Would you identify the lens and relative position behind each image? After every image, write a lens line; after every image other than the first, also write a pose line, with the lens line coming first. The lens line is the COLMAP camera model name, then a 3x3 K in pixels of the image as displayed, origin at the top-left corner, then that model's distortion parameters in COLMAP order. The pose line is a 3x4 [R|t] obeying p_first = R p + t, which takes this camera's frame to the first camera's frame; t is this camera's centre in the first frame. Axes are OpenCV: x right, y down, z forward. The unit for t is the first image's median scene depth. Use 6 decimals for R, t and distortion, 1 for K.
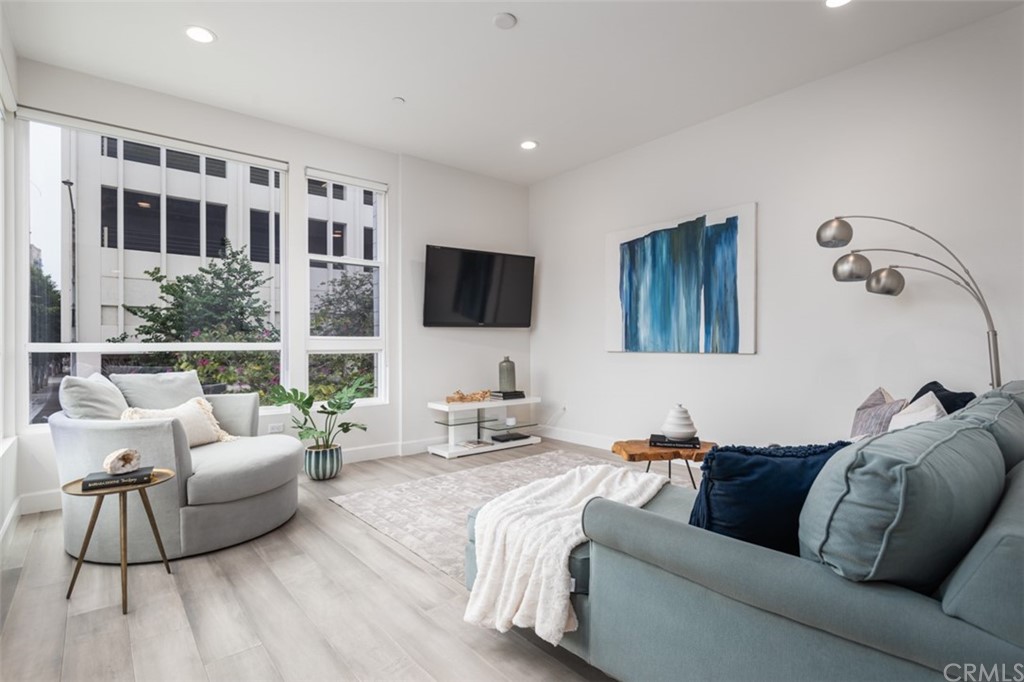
lens RADIAL K [[510.9, 0, 506.6], [0, 510.9, 340.9], [0, 0, 1]] dist [0.021077, -0.000311]
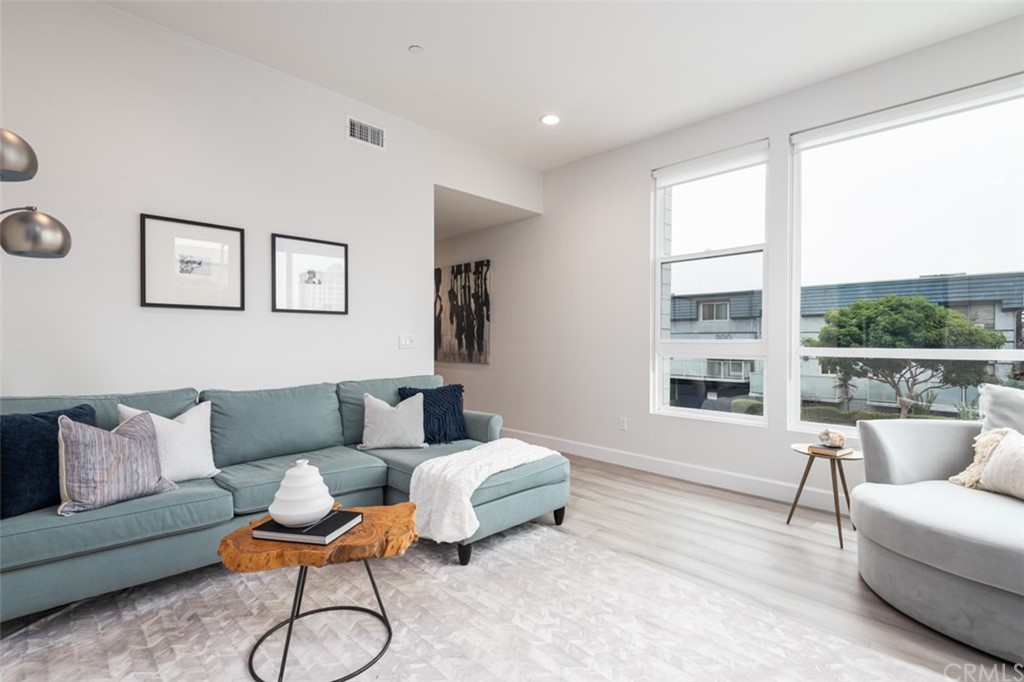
lens RADIAL K [[510.9, 0, 506.6], [0, 510.9, 340.9], [0, 0, 1]] dist [0.021077, -0.000311]
pose [[-0.996969, 0.001705, -0.077779, 0.169837], [0.002629, 0.999927, -0.011769, -0.007281], [0.077753, -0.011938, -0.996901, 1.823833]]
